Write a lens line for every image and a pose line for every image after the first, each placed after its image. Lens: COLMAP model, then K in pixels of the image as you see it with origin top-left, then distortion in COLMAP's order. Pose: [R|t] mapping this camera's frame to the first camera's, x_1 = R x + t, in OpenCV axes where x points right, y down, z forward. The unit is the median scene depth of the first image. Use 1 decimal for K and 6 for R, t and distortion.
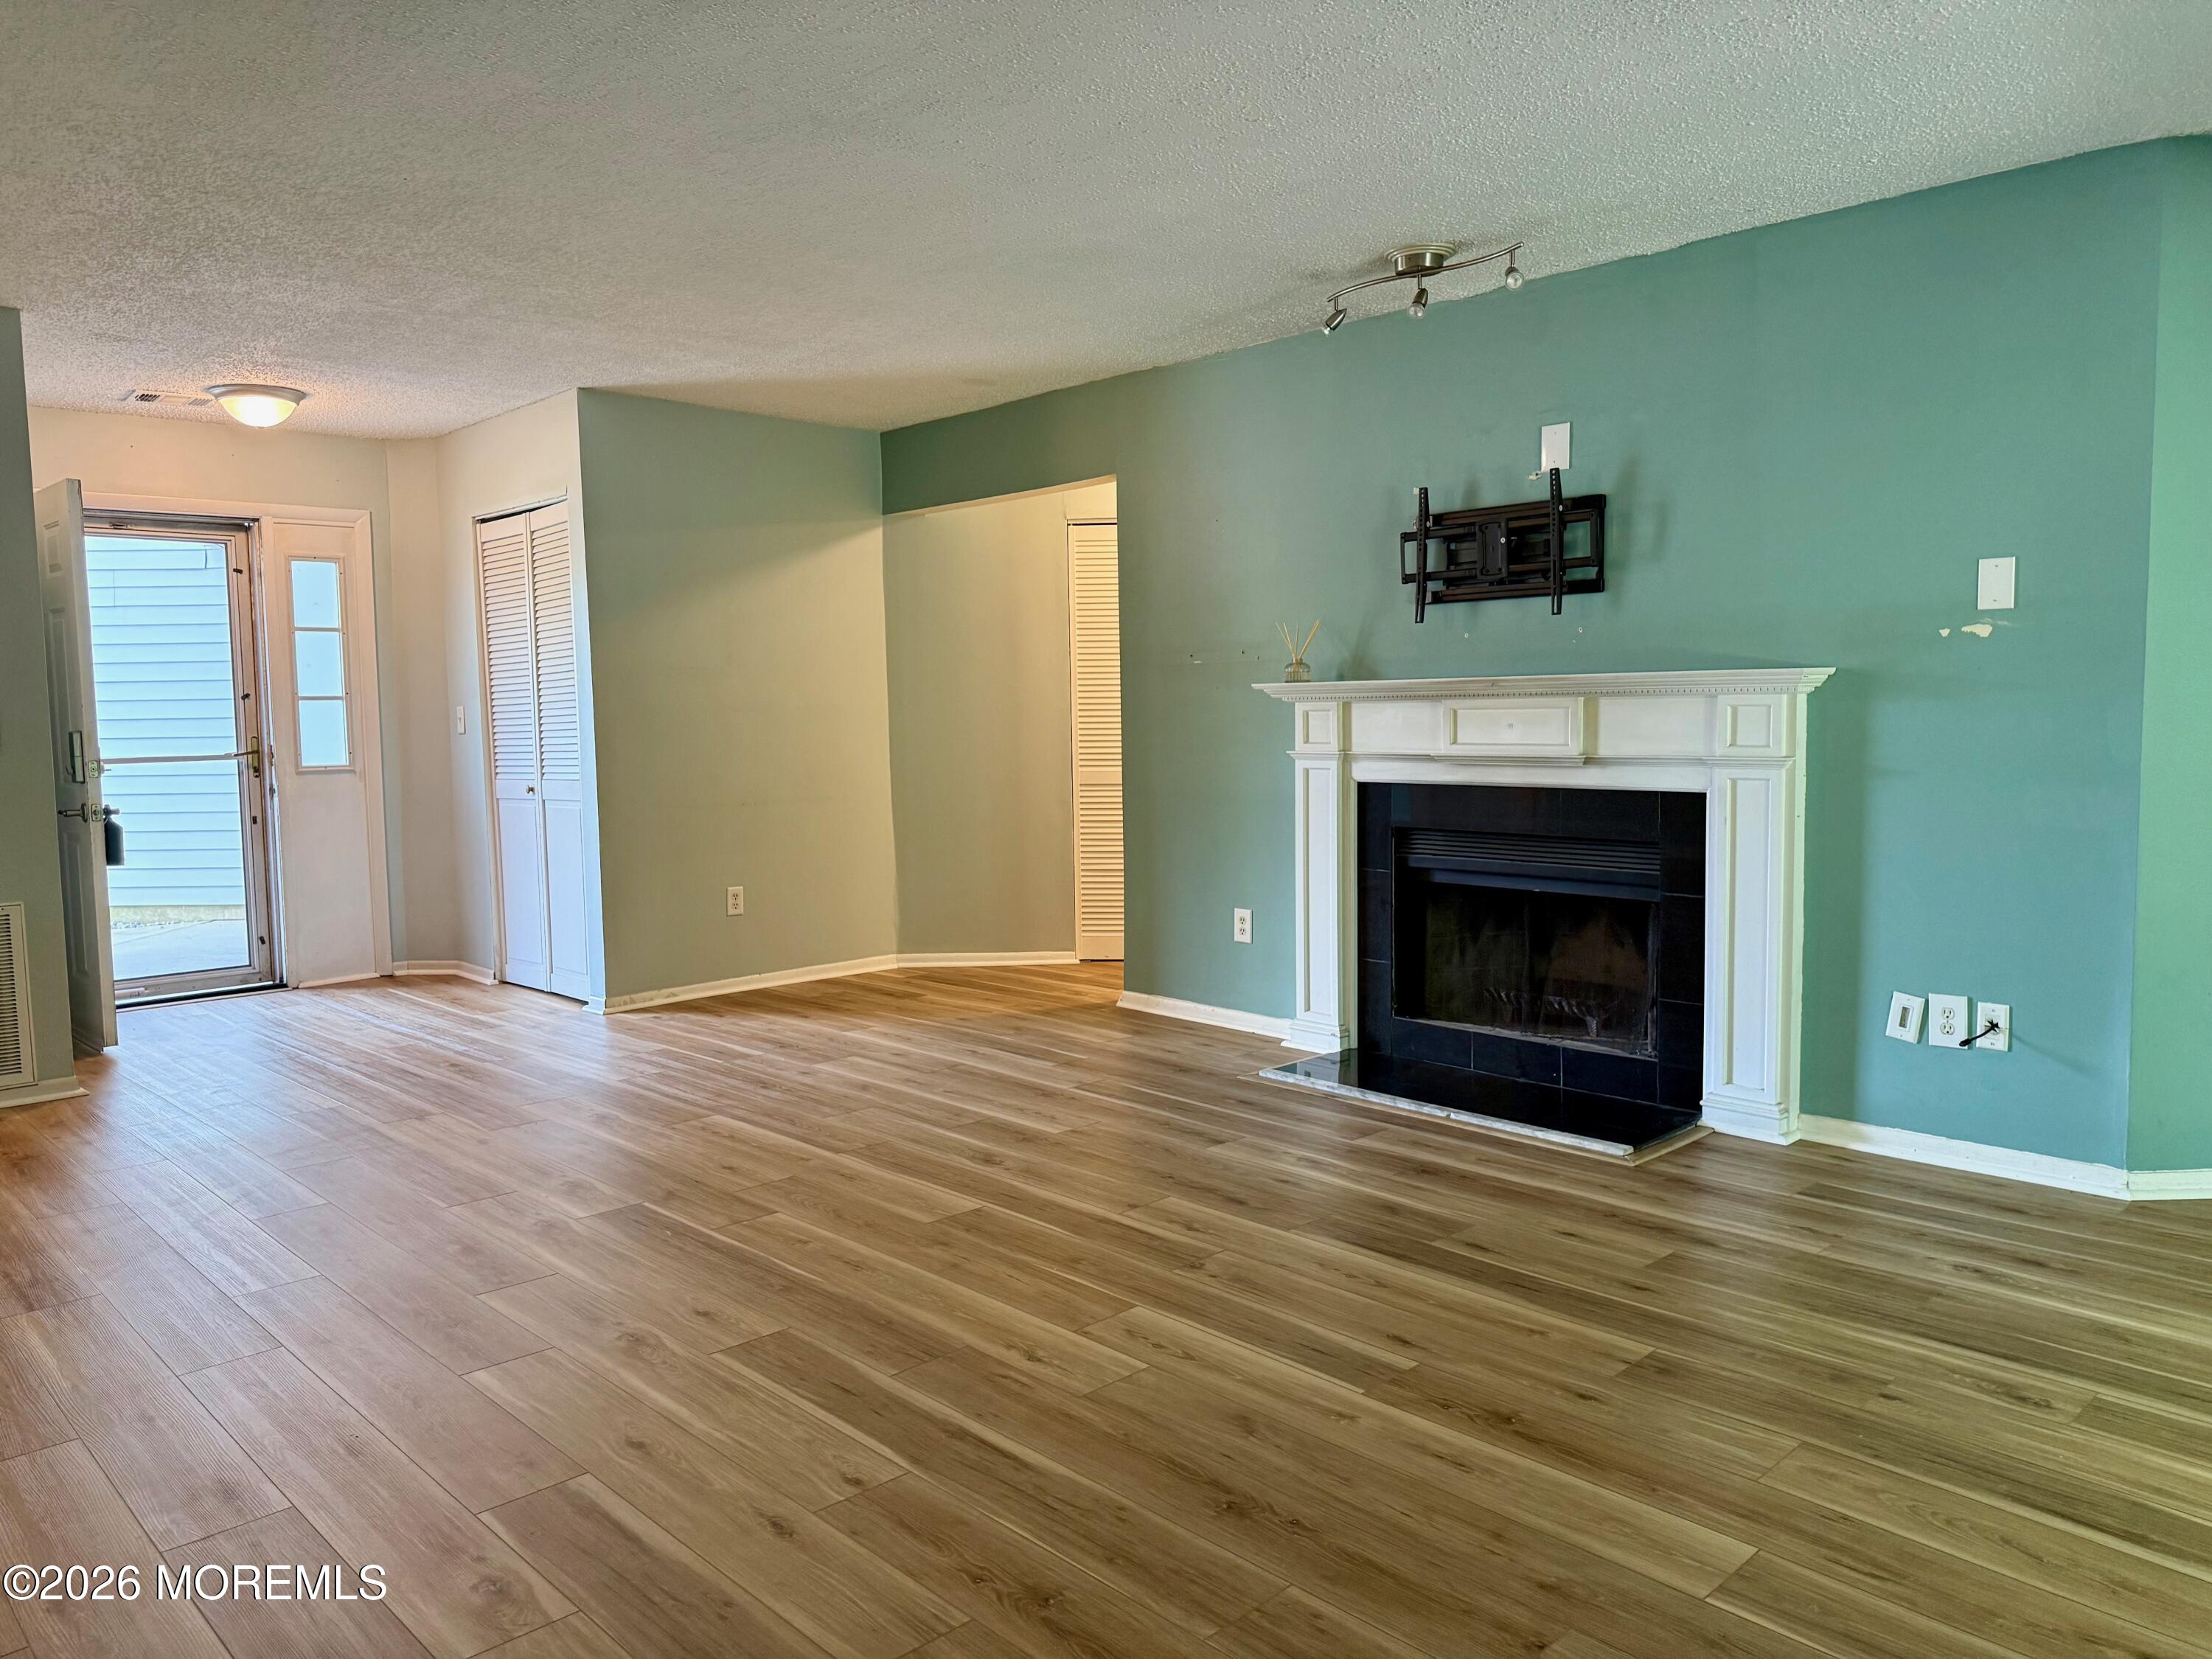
lens RADIAL K [[1560.8, 0, 1131.4], [0, 1560.8, 851.5], [0, 0, 1]] dist [0.063211, -0.020920]
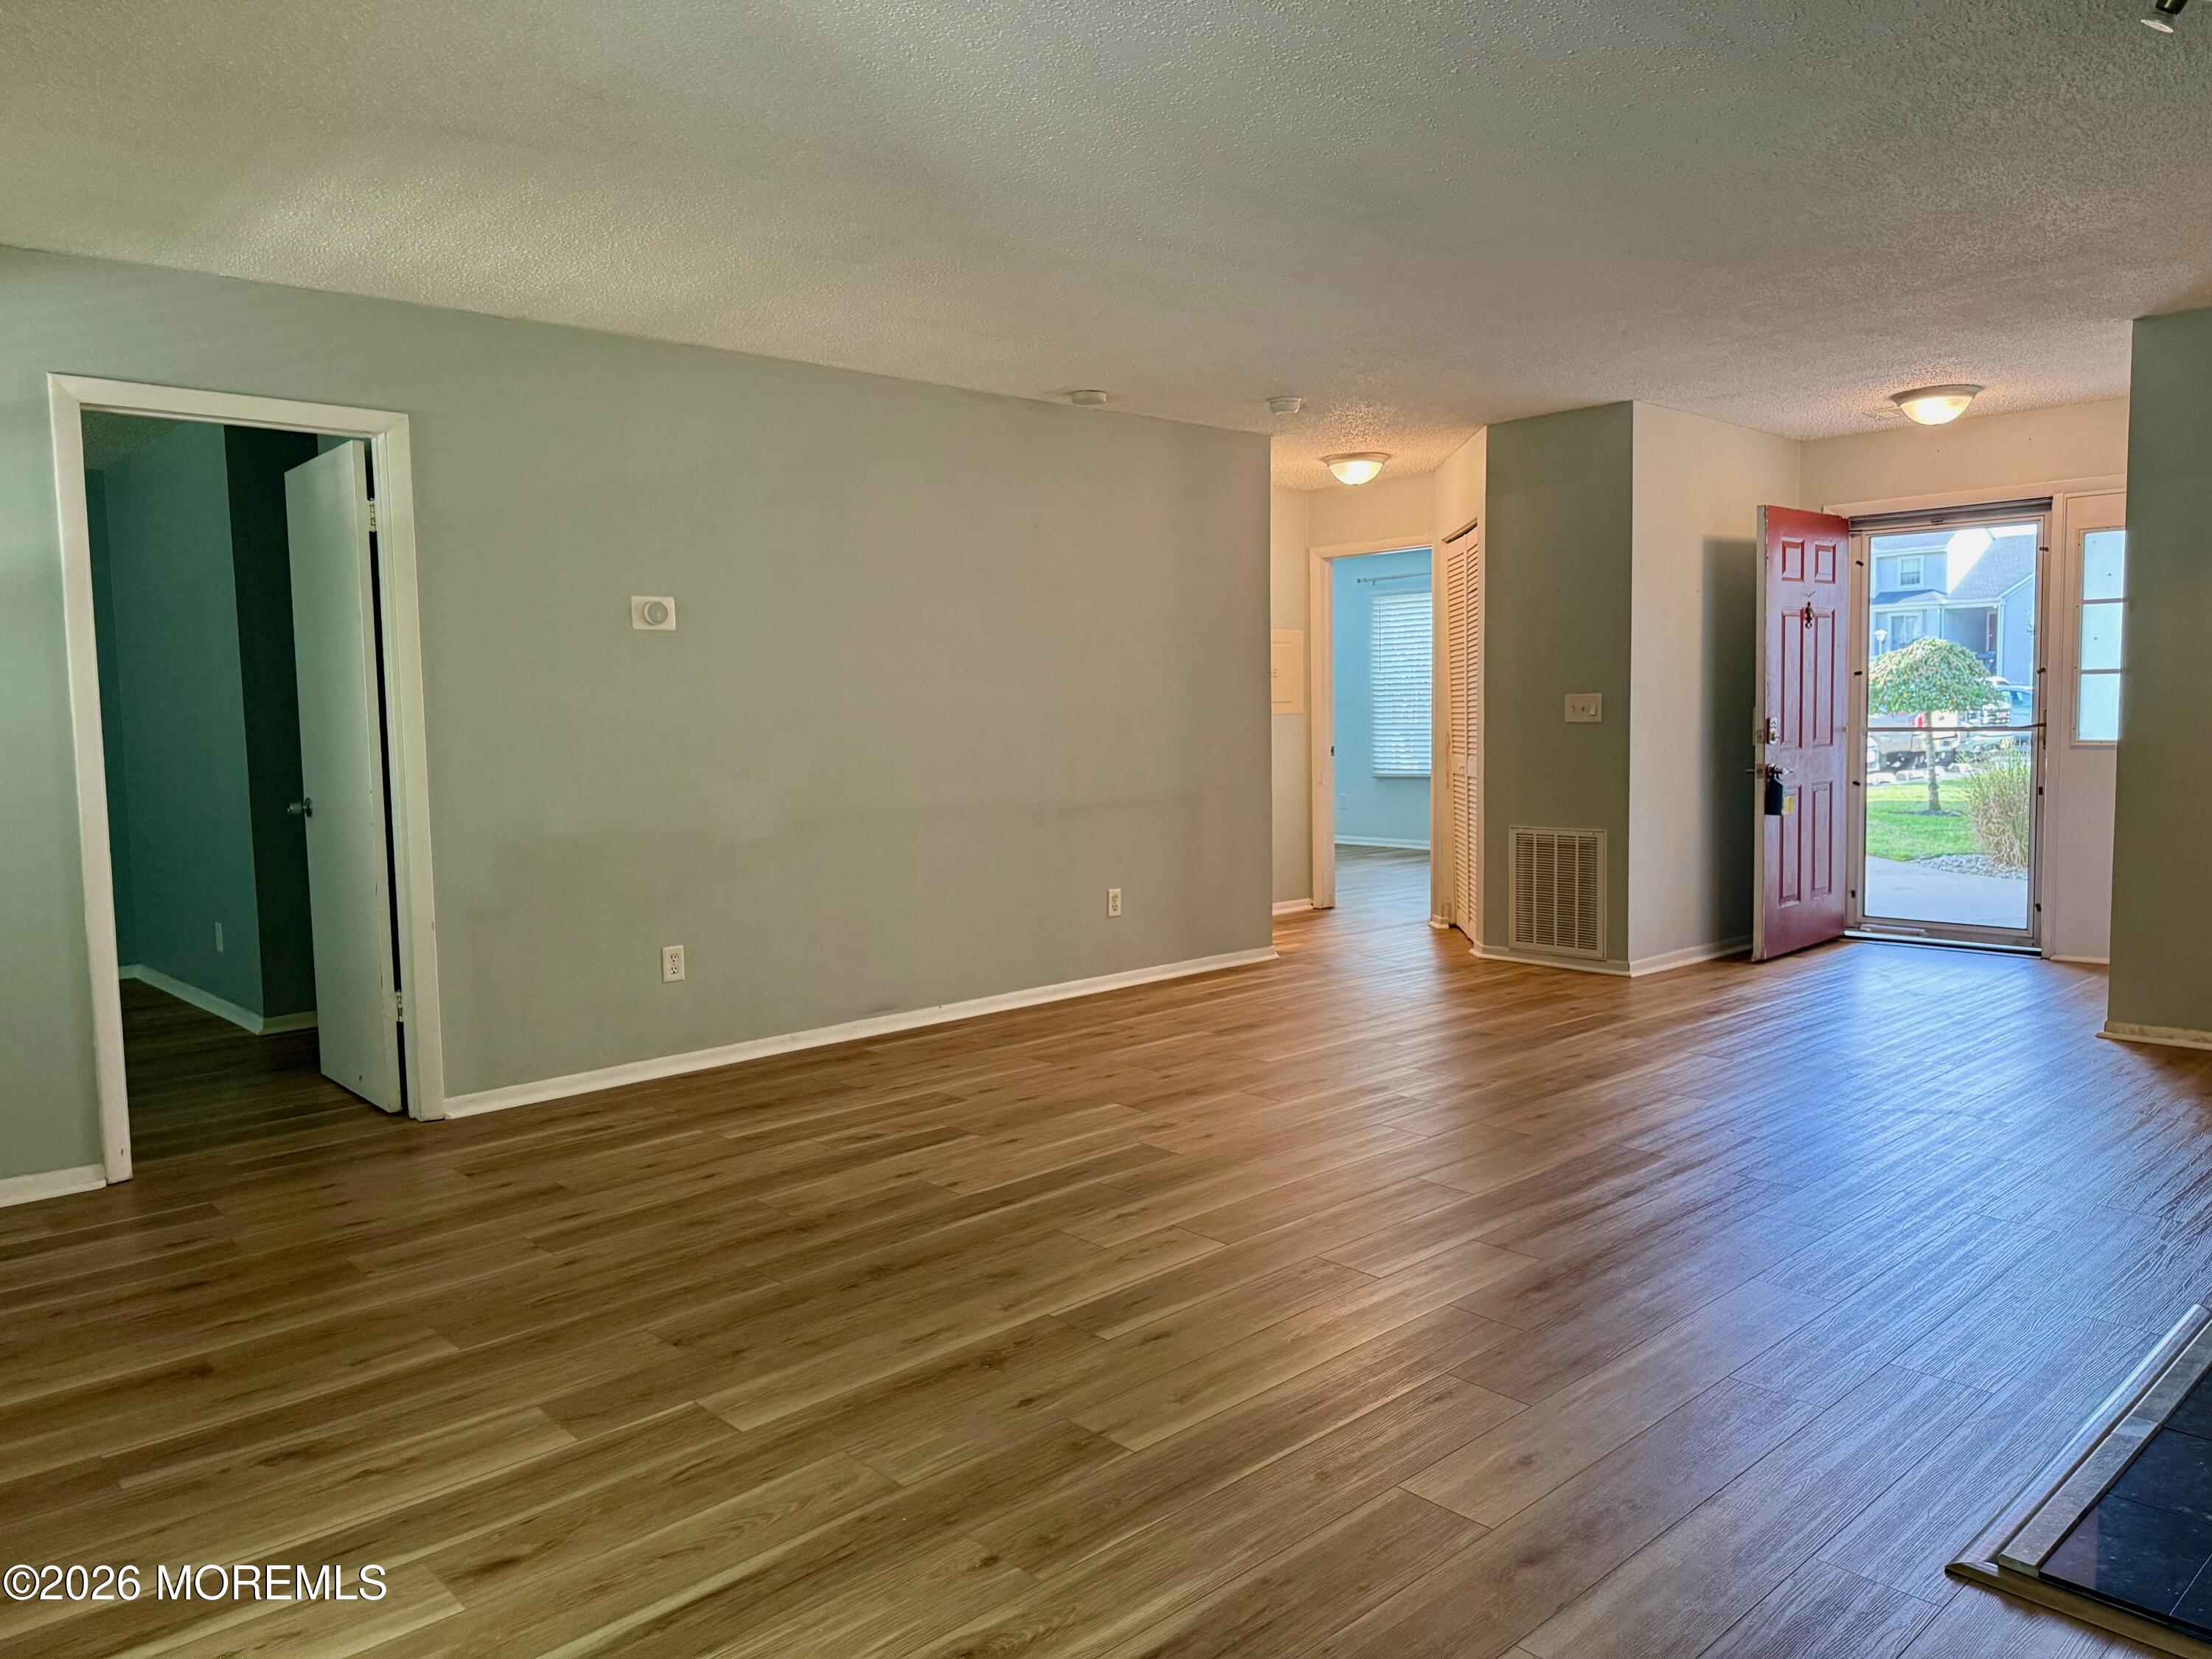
lens RADIAL K [[1556.1, 0, 1106.0], [0, 1556.1, 829.5], [0, 0, 1]] dist [0.198253, -0.001201]
pose [[-0.039317, 0.097502, -0.994458, 0.865978], [-0.066595, 0.992760, 0.099968, -0.096352], [0.997005, 0.070156, -0.032539, 0.699582]]
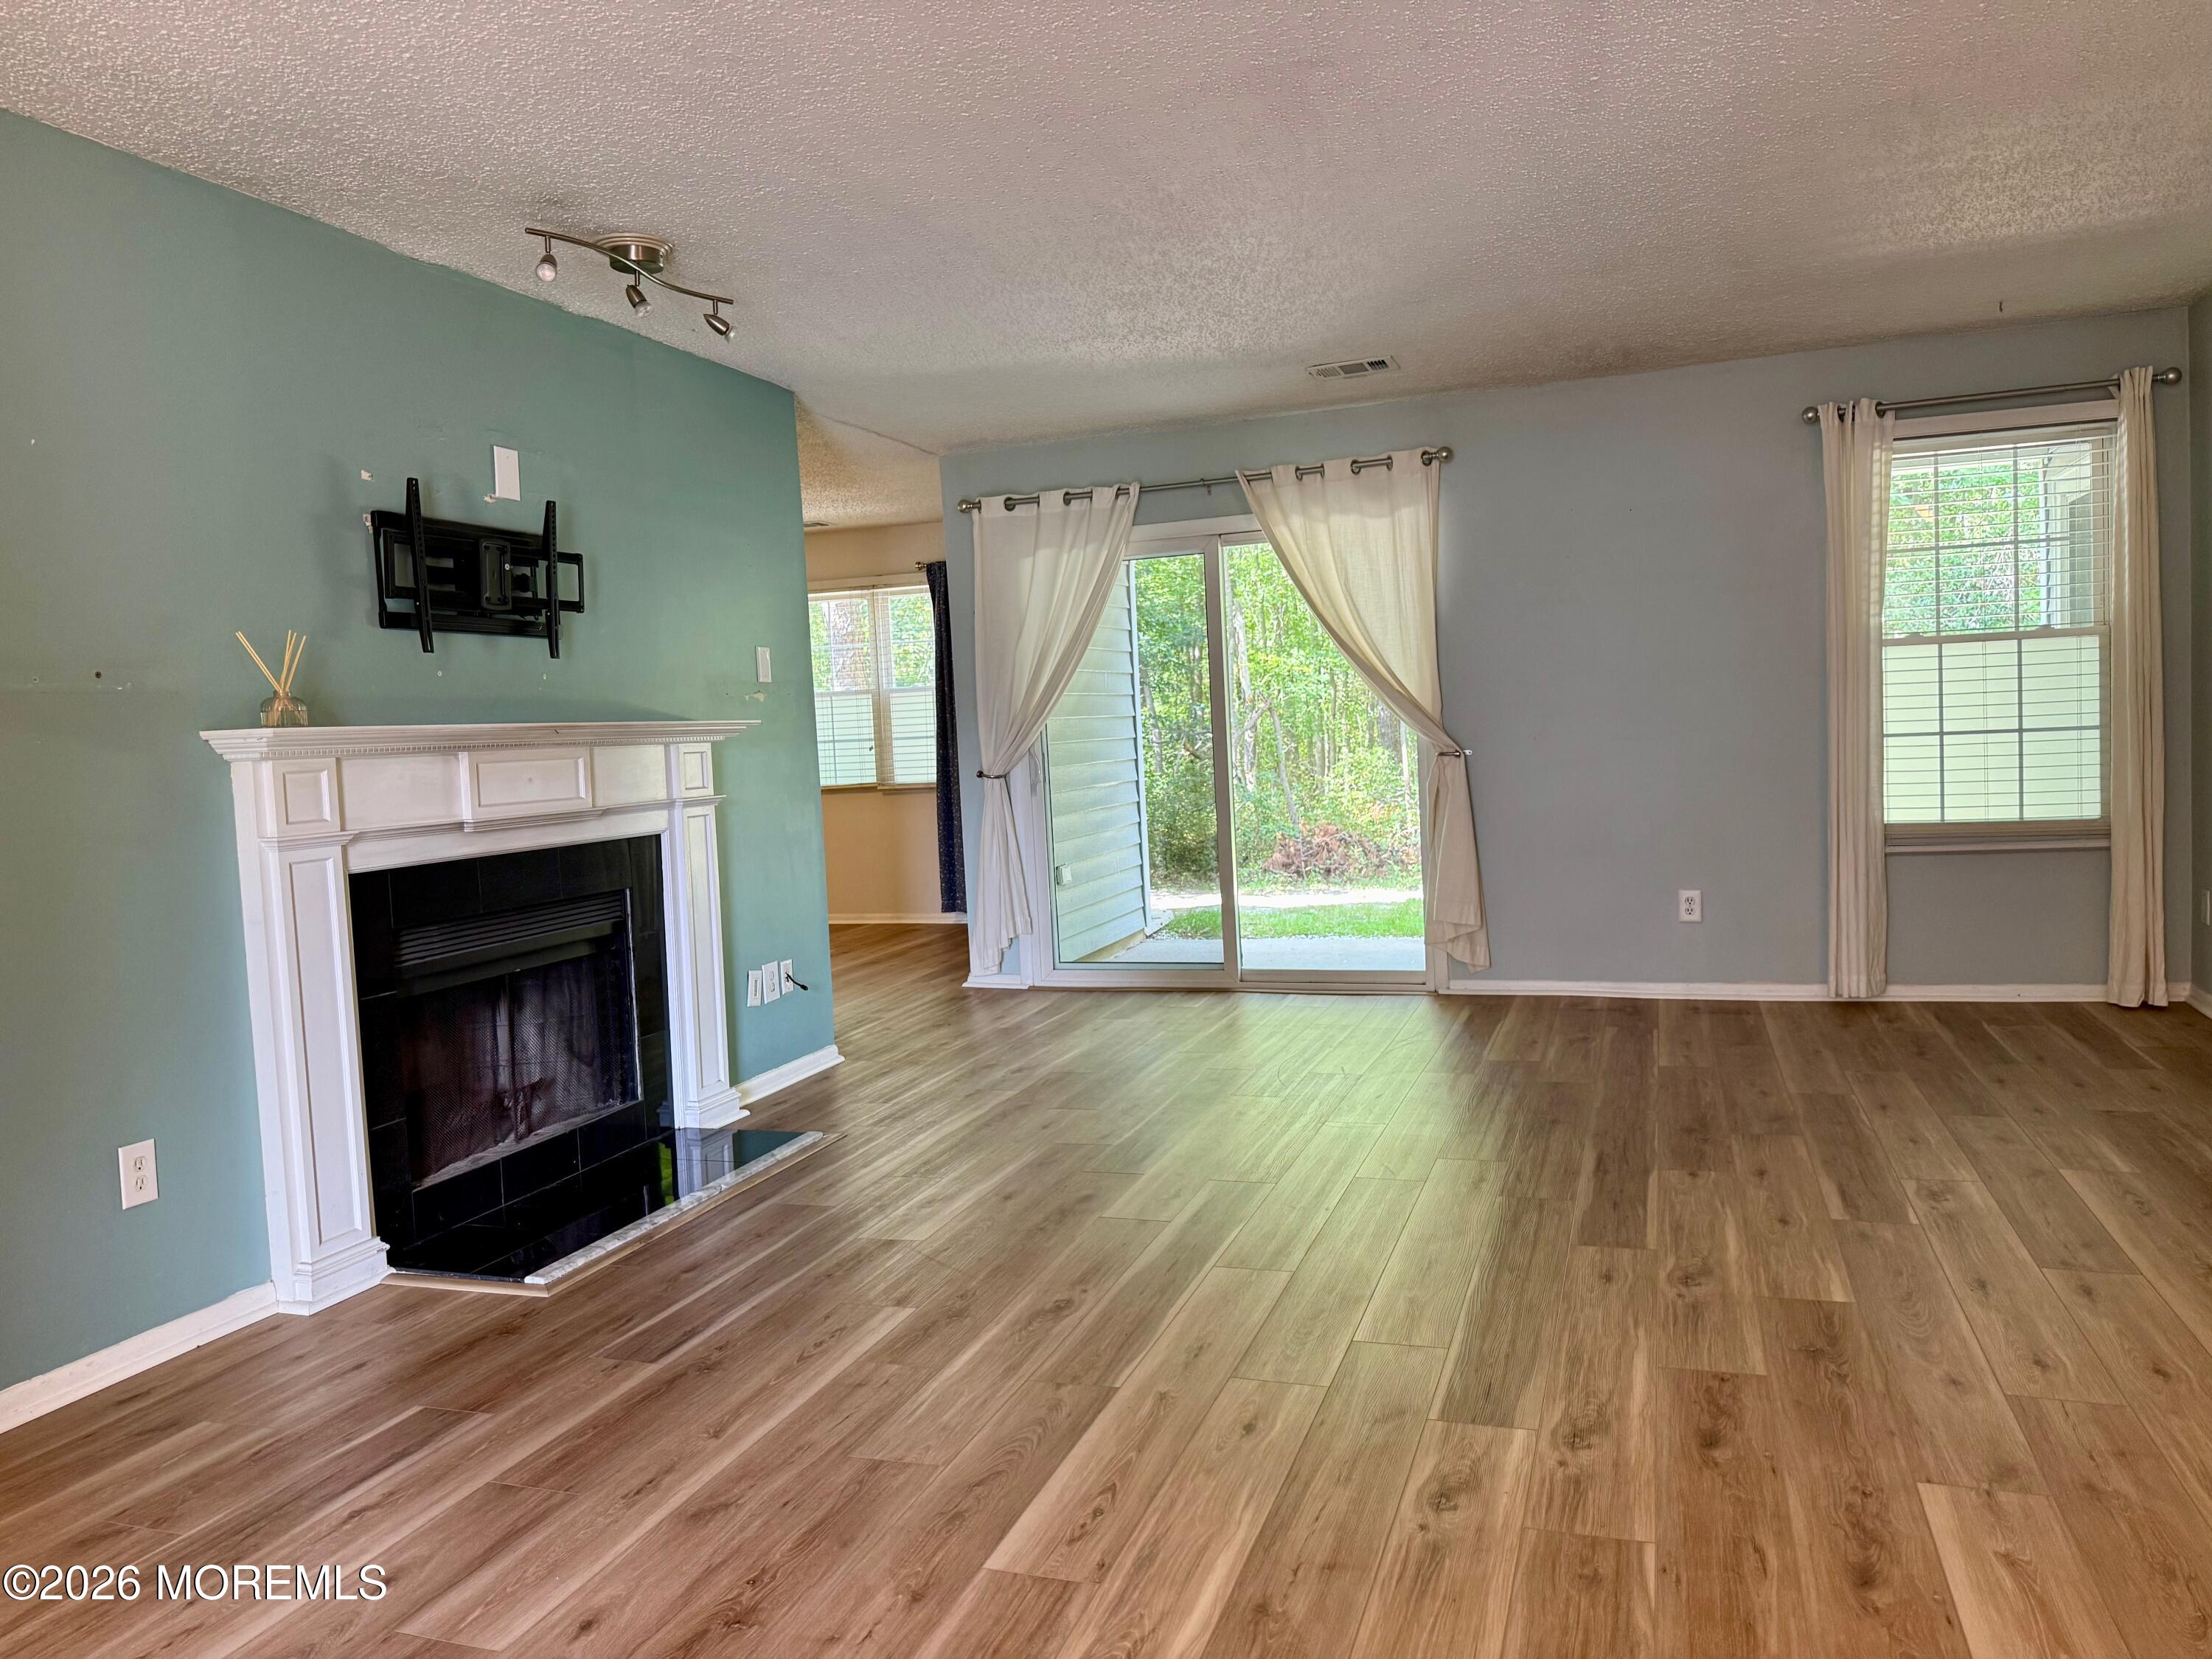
lens RADIAL K [[1556.2, 0, 1106.0], [0, 1556.2, 829.5], [0, 0, 1]] dist [0.088659, 0.000993]
pose [[-0.441151, -0.027573, 0.897009, -0.797264], [0.132475, 0.986577, 0.095477, -0.109994], [-0.887601, 0.160951, -0.431577, 1.279004]]
